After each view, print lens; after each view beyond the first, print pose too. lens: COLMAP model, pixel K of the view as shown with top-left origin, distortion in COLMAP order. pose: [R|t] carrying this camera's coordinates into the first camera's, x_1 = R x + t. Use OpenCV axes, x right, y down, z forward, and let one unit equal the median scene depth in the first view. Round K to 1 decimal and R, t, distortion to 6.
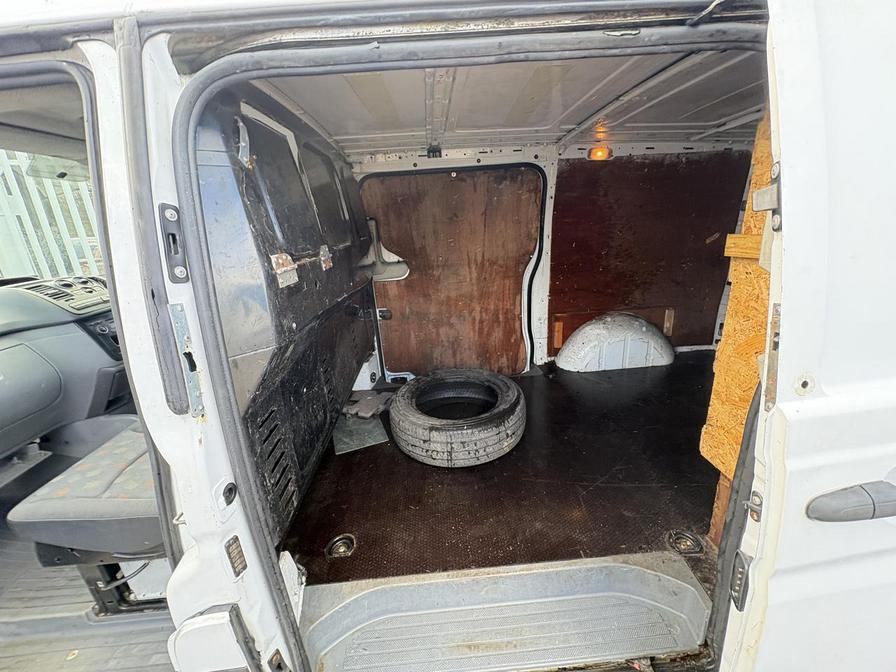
lens RADIAL K [[356.8, 0, 445.2], [0, 356.8, 332.6], [0, 0, 1]] dist [-0.000281, 0.000207]
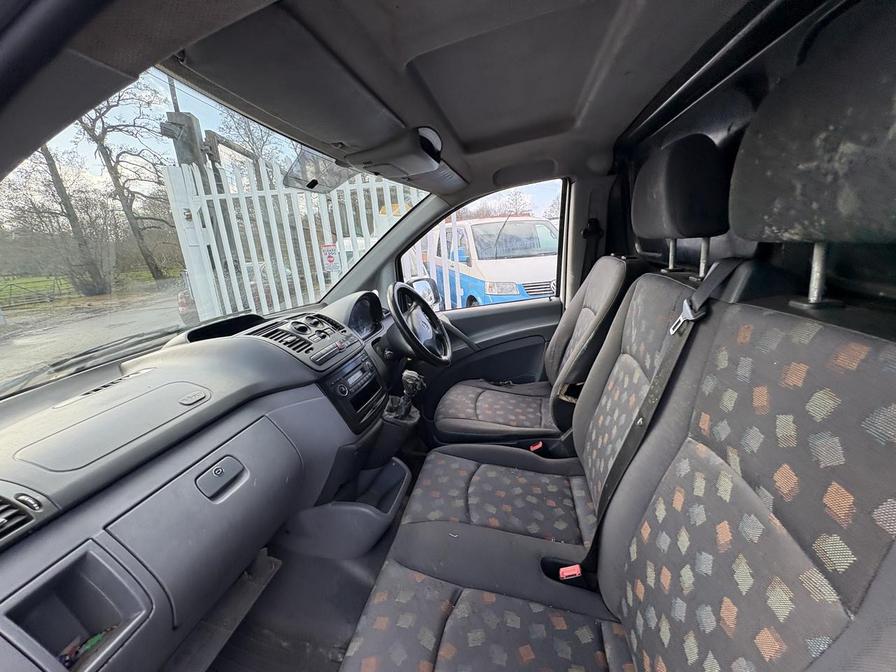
lens RADIAL K [[356.8, 0, 449.2], [0, 356.8, 335.5], [0, 0, 1]] dist [-0.000281, 0.000207]
pose [[0.969168, 0.023742, -0.245255, -0.595063], [-0.032903, 0.998903, -0.033322, -0.108541], [0.244195, 0.040365, 0.968886, 0.354695]]
